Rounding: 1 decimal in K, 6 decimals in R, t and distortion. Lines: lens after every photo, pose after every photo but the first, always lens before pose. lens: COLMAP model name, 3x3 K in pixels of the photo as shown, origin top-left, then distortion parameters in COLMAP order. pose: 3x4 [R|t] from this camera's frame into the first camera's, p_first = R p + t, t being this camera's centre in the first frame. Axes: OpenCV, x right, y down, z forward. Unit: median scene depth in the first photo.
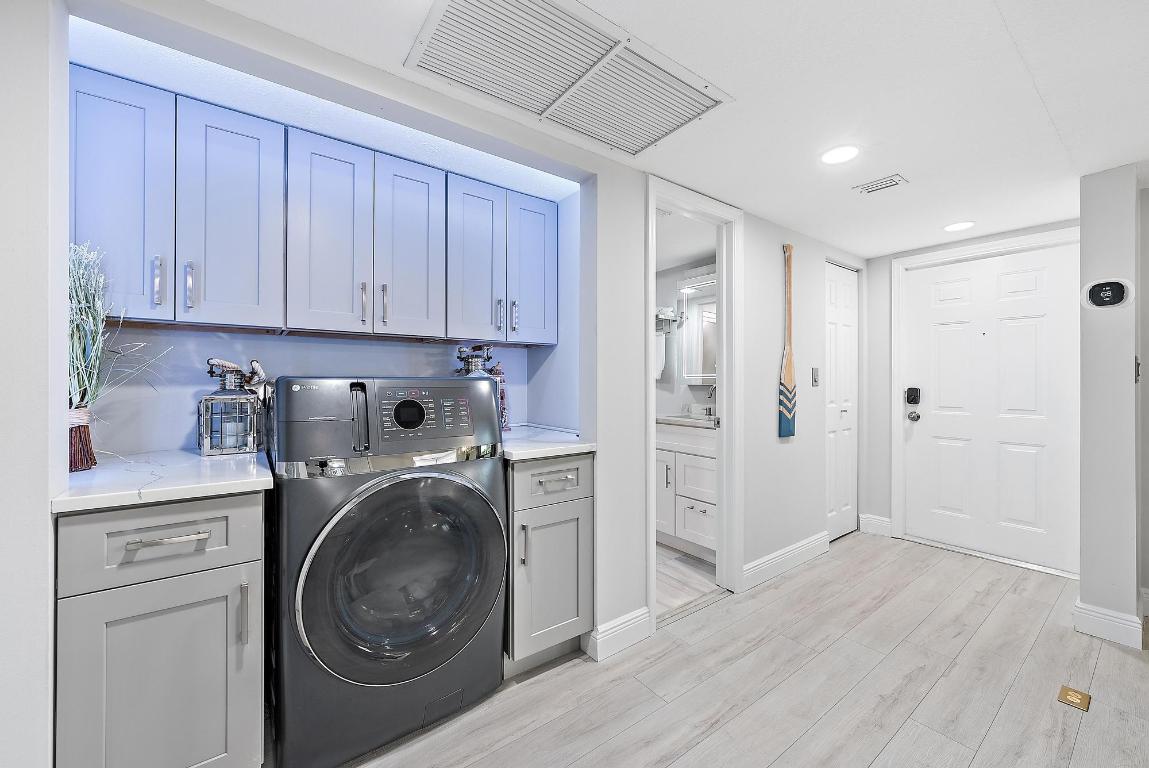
lens RADIAL K [[461.0, 0, 578.7], [0, 461.0, 381.5], [0, 0, 1]] dist [-0.002966, 0.000125]
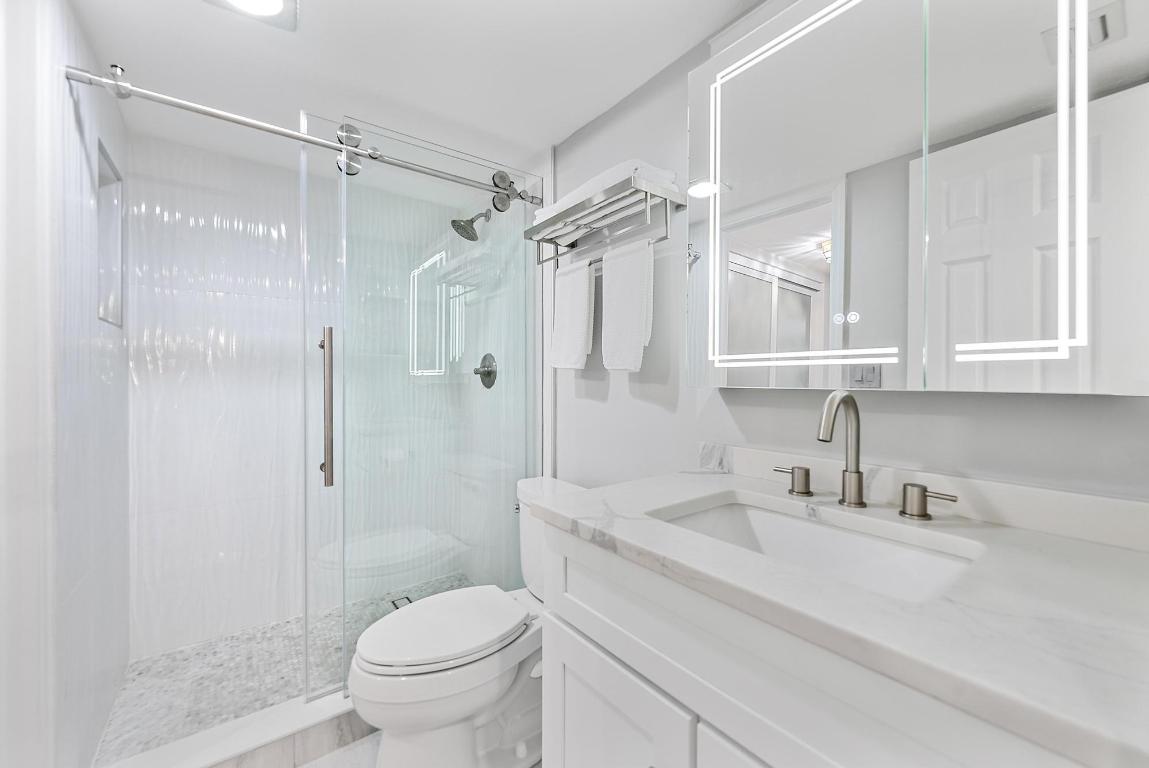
lens RADIAL K [[461.0, 0, 570.9], [0, 461.0, 385.2], [0, 0, 1]] dist [-0.002966, 0.000125]
pose [[0.999946, -0.002123, -0.010221, 0.134208], [0.002169, 0.999987, 0.004508, 0.003985], [0.010211, -0.004530, 0.999938, 0.676628]]
